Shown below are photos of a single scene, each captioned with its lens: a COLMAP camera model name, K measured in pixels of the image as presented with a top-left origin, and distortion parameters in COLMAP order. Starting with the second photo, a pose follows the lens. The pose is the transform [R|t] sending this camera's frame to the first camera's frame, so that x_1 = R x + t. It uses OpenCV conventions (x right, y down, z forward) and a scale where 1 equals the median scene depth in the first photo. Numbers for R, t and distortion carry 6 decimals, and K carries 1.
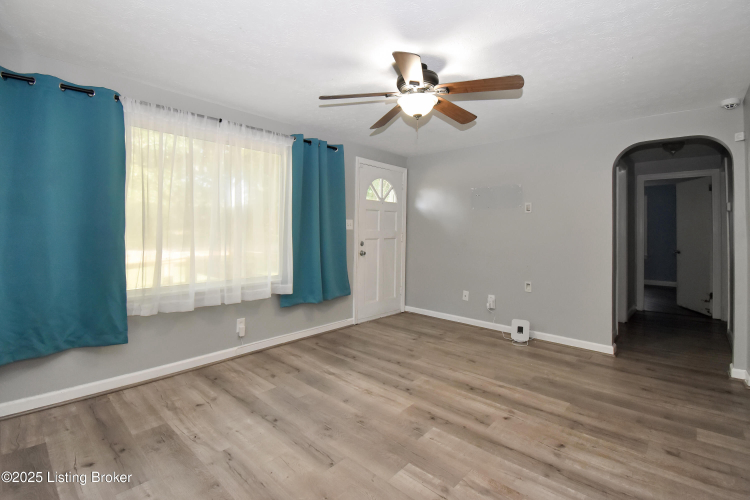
lens RADIAL K [[345.7, 0, 375.0], [0, 345.7, 250.0], [0, 0, 1]] dist [0.000332, -0.000114]
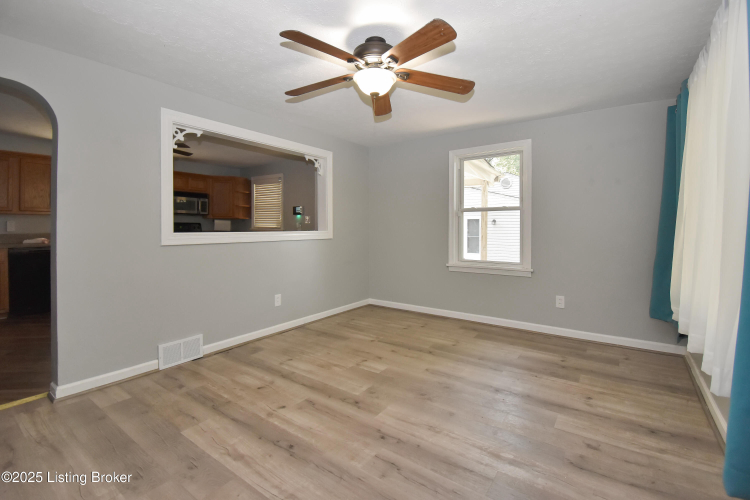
lens RADIAL K [[345.7, 0, 375.0], [0, 345.7, 250.0], [0, 0, 1]] dist [0.000332, -0.000114]
pose [[-0.994293, -0.006562, -0.106483, 0.217379], [-0.019500, 0.992470, 0.120927, -0.085559], [0.104888, 0.122314, -0.986934, 1.896138]]
